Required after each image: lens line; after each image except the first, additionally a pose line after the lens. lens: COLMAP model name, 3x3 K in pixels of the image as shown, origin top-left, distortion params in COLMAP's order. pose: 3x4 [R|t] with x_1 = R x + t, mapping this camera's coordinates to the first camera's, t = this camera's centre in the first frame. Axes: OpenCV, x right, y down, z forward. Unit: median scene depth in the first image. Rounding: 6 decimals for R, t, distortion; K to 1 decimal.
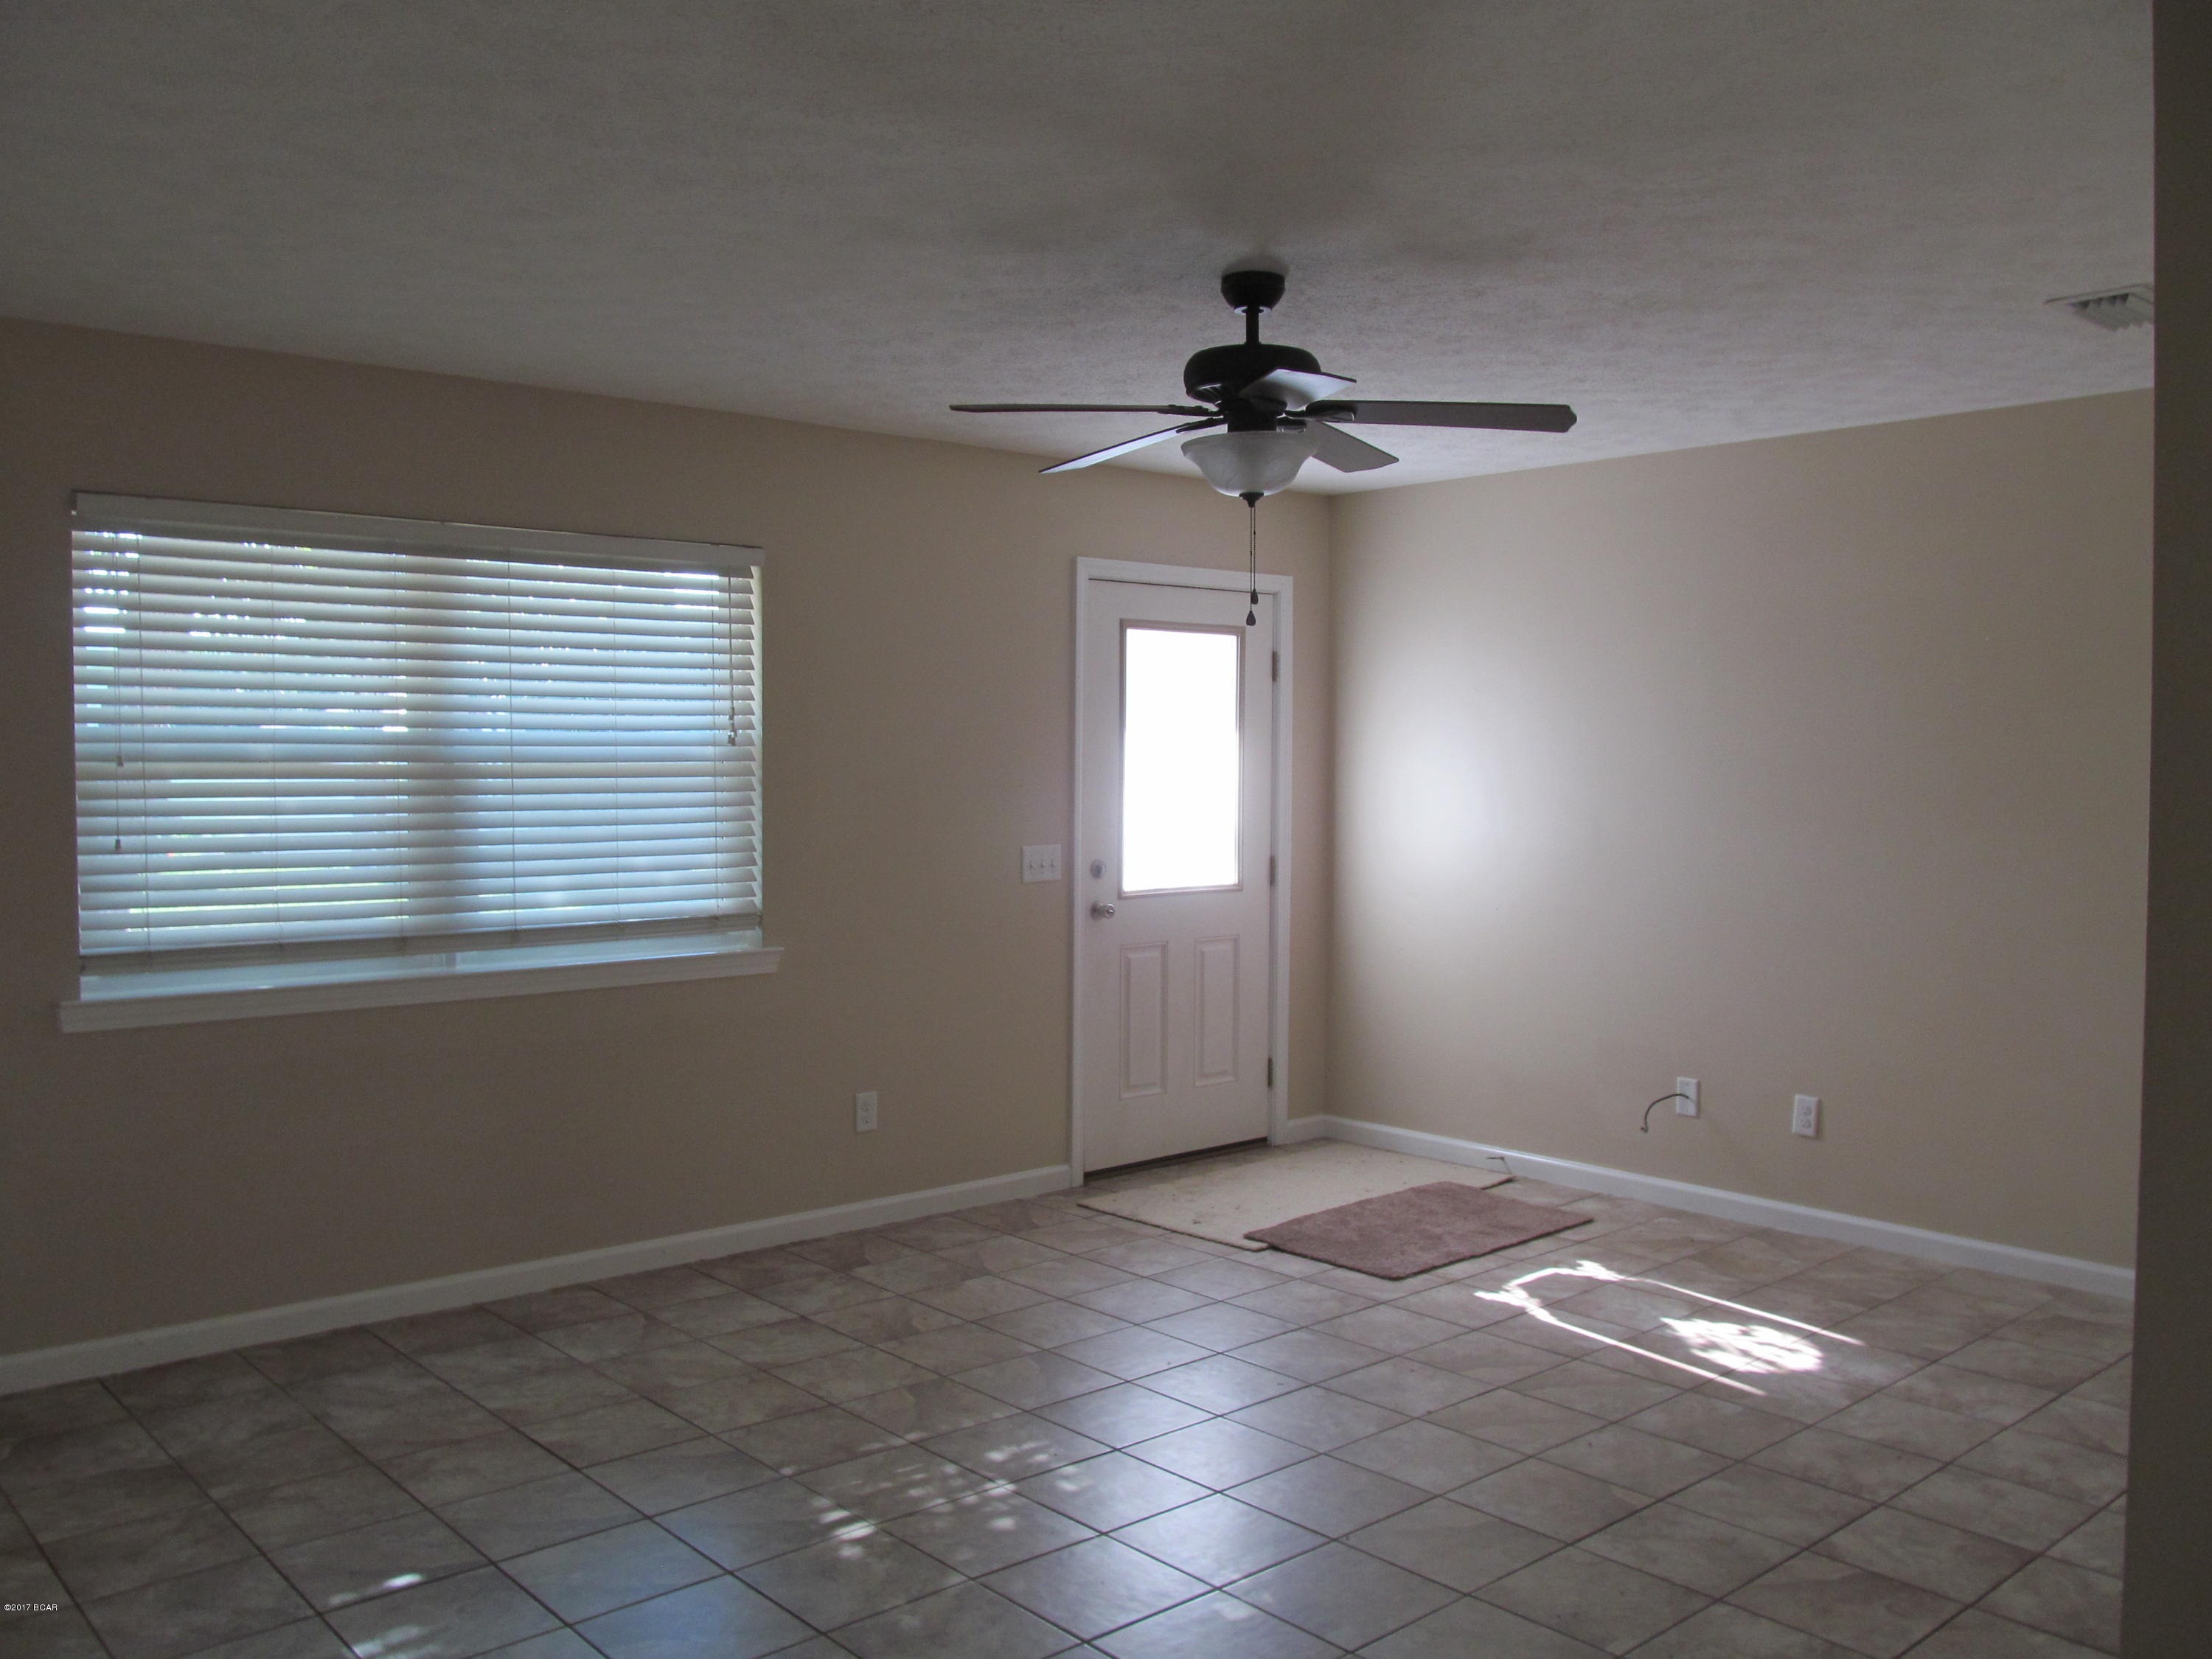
lens RADIAL K [[1814.0, 0, 1109.9], [0, 1814.0, 827.8], [0, 0, 1]] dist [-0.068877, 0.019030]
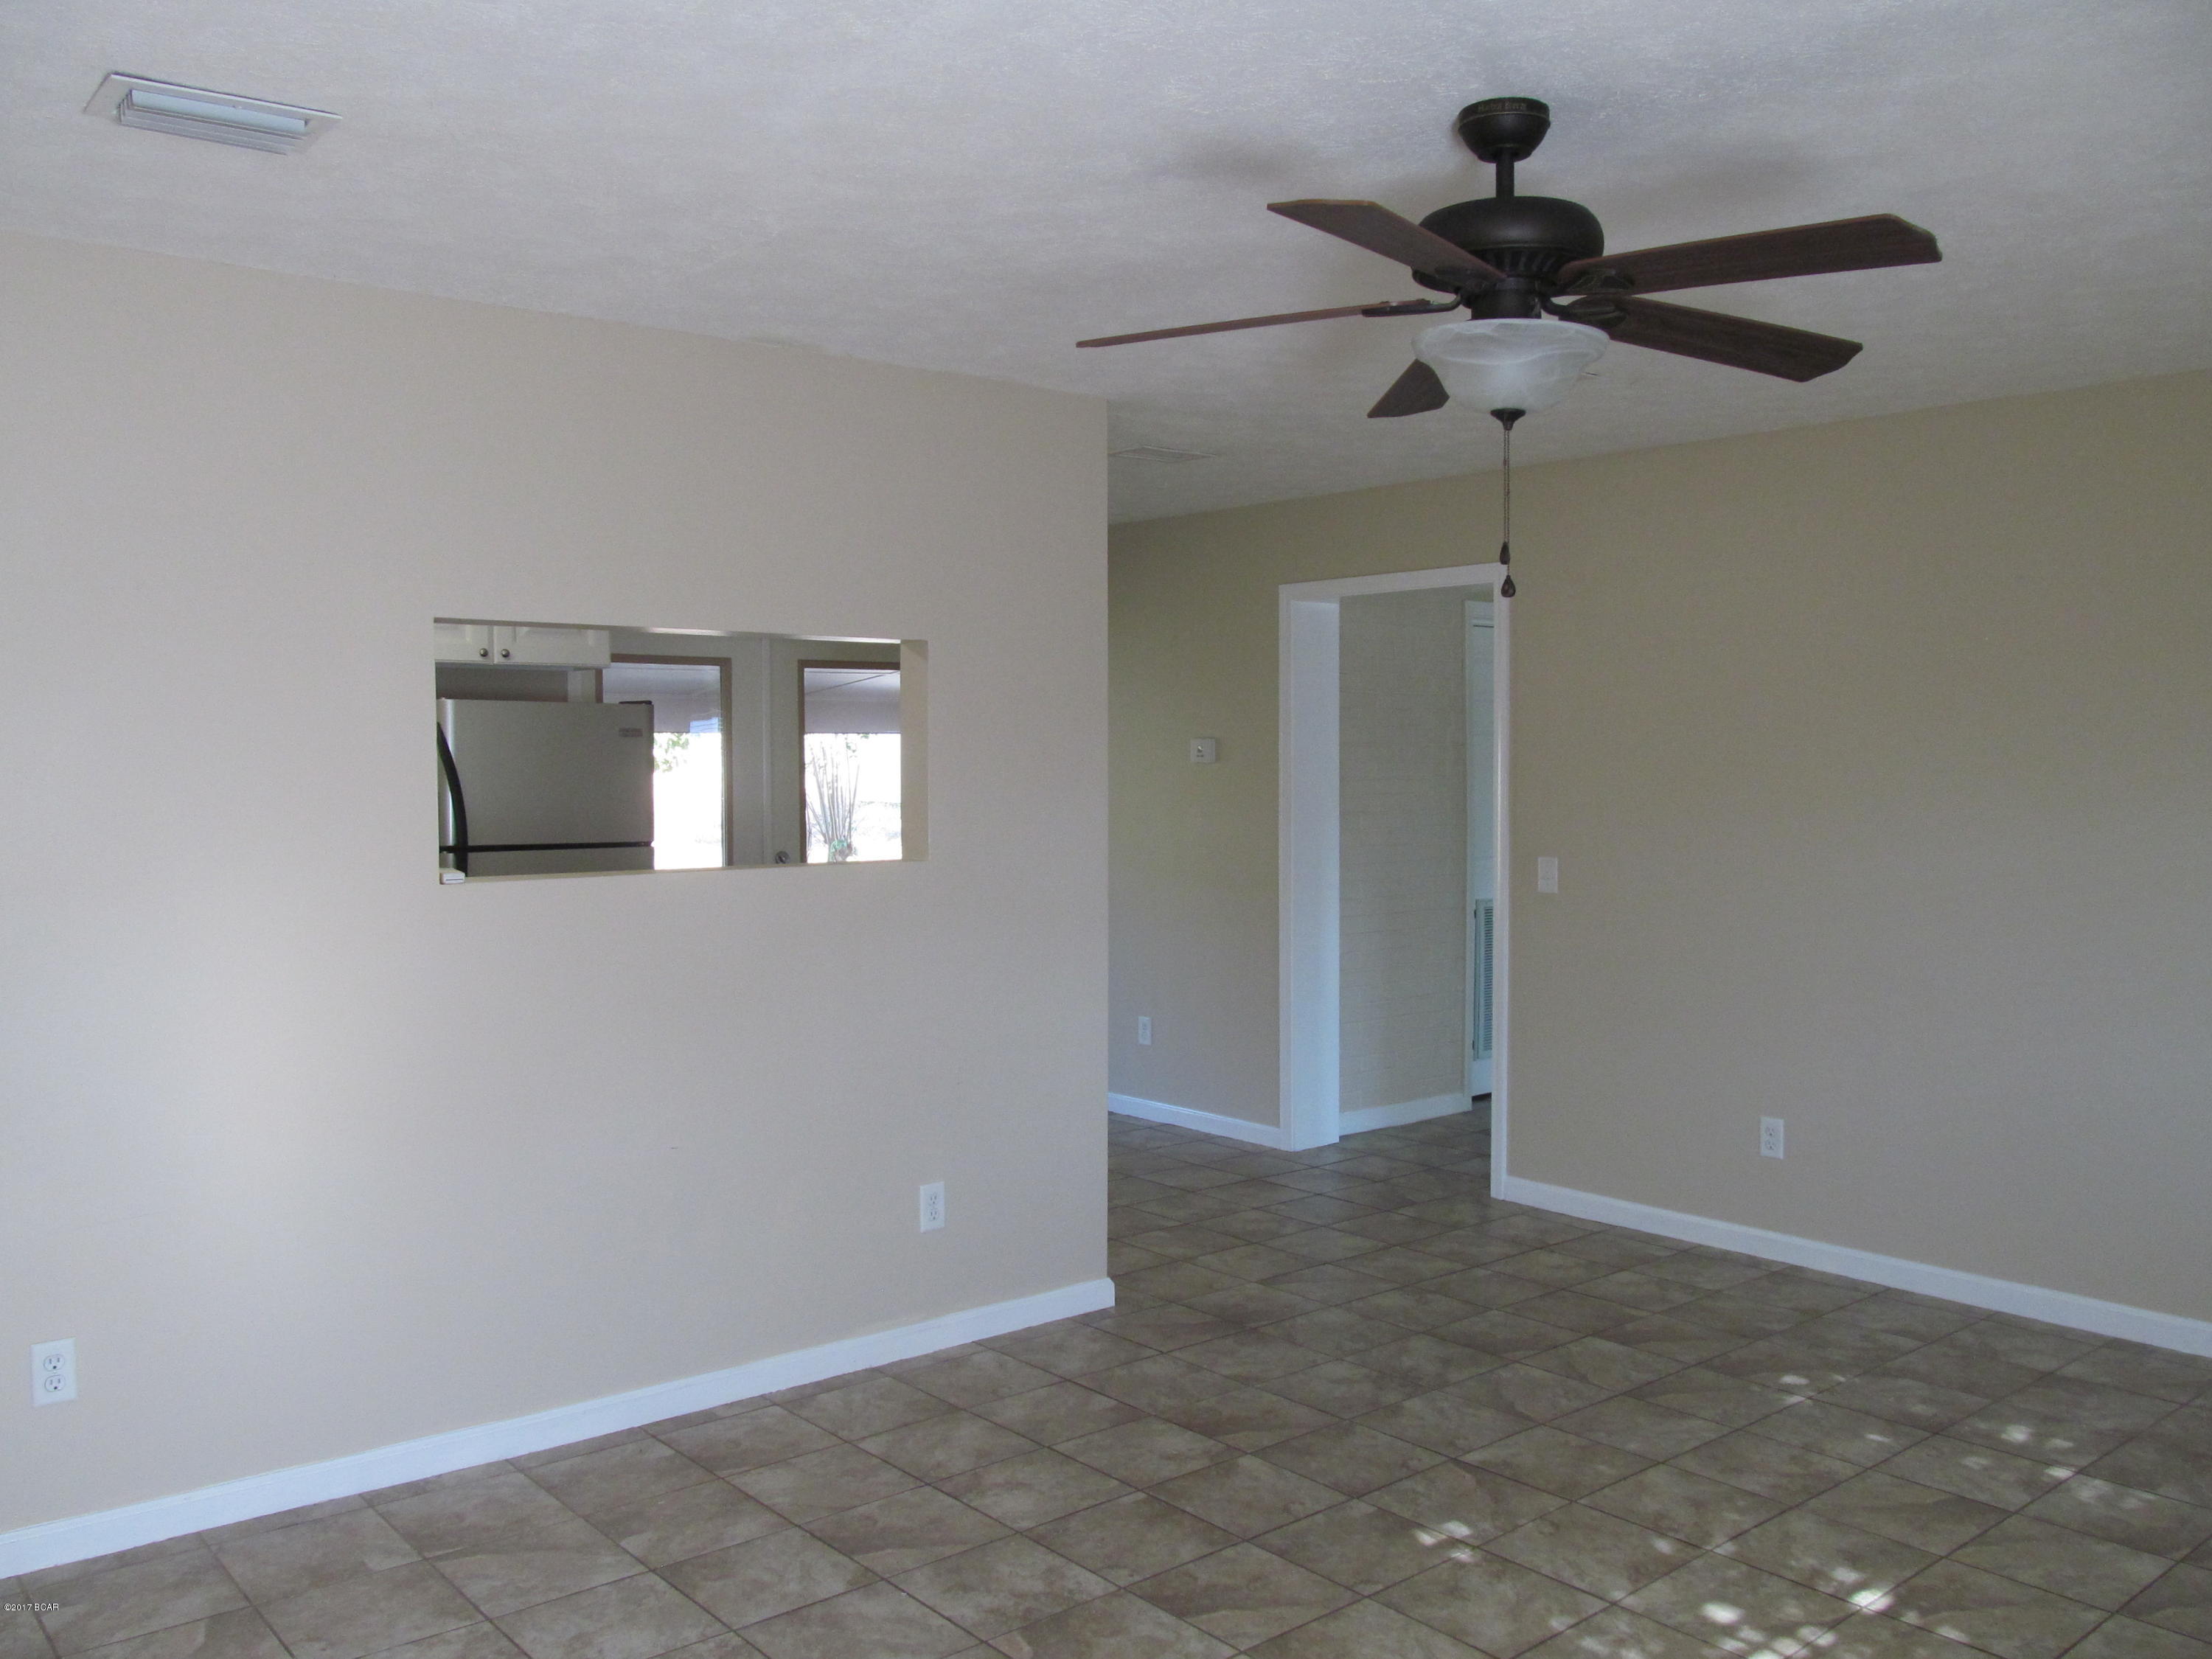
lens RADIAL K [[1814.0, 0, 1109.9], [0, 1814.0, 827.8], [0, 0, 1]] dist [-0.068877, 0.019030]
pose [[-0.999745, -0.001789, 0.022515, 0.193326], [-0.000061, 0.997067, 0.076529, -0.065675], [-0.022586, 0.076508, -0.996813, 1.538755]]
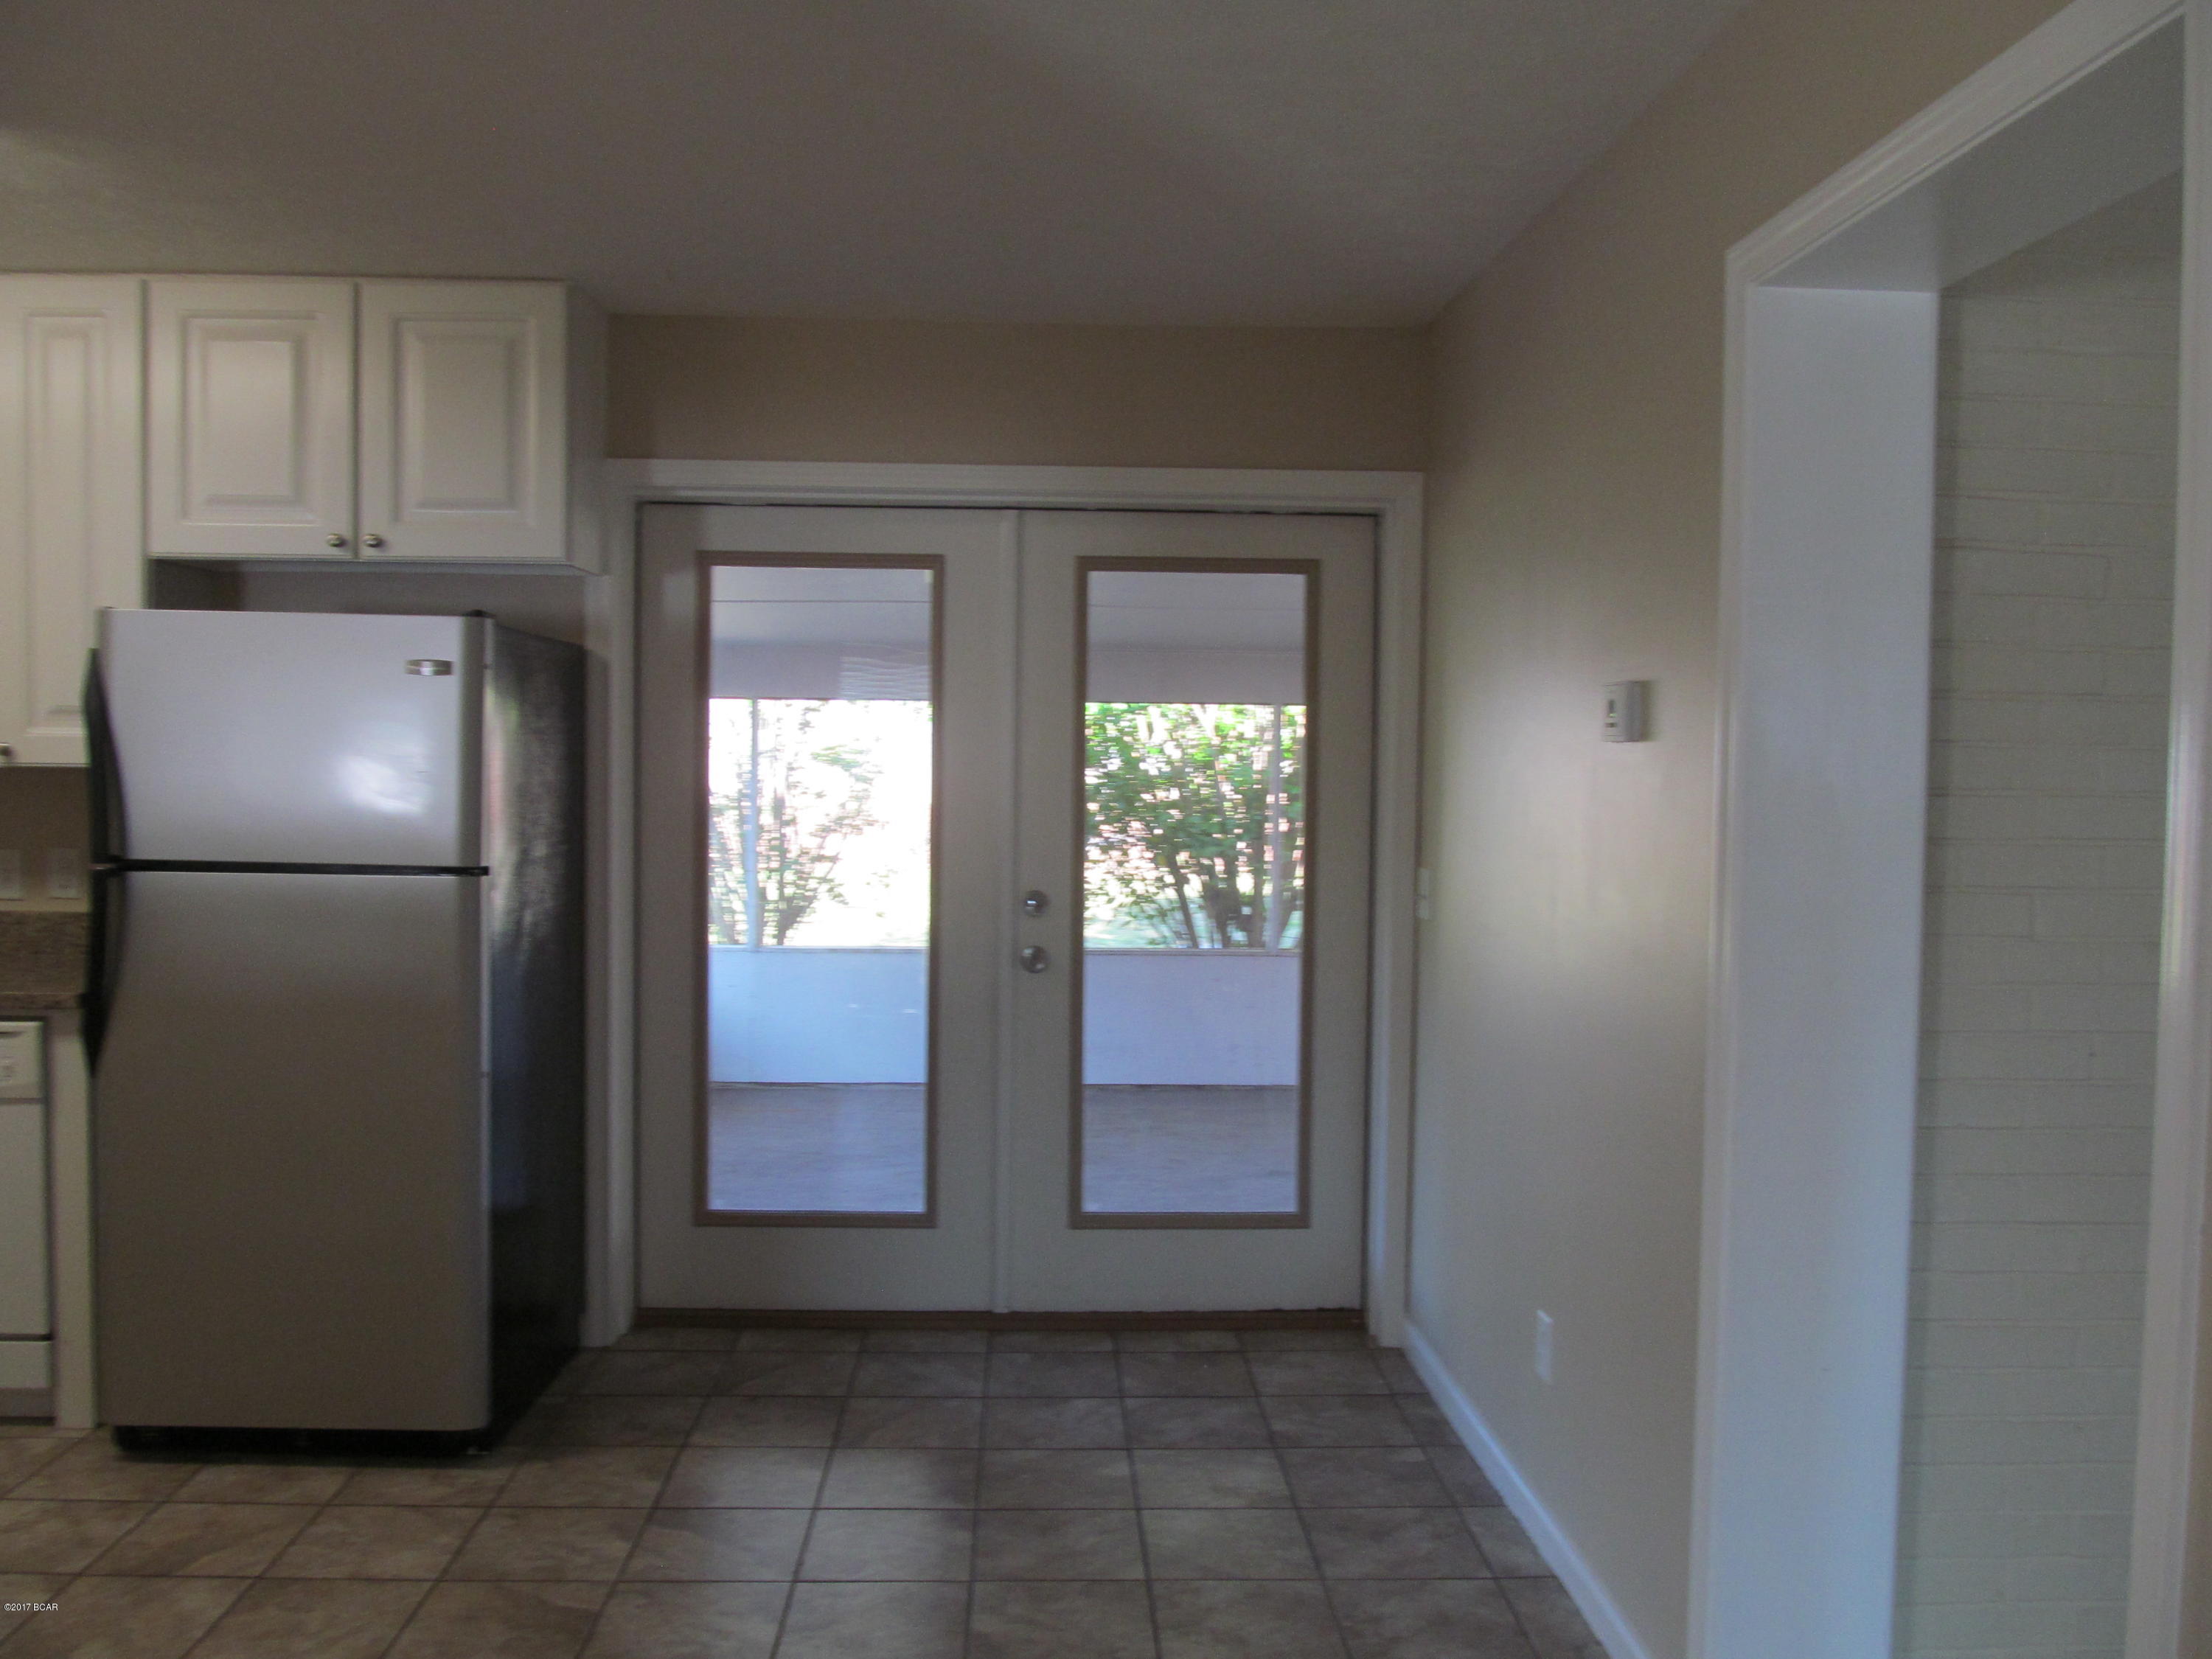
lens RADIAL K [[1814.0, 0, 1109.9], [0, 1814.0, 827.8], [0, 0, 1]] dist [-0.068877, 0.019030]
pose [[-0.780556, -0.043998, 0.623535, -0.138614], [0.005482, 0.997000, 0.077212, -0.017371], [-0.625062, 0.063686, -0.777973, 0.476098]]
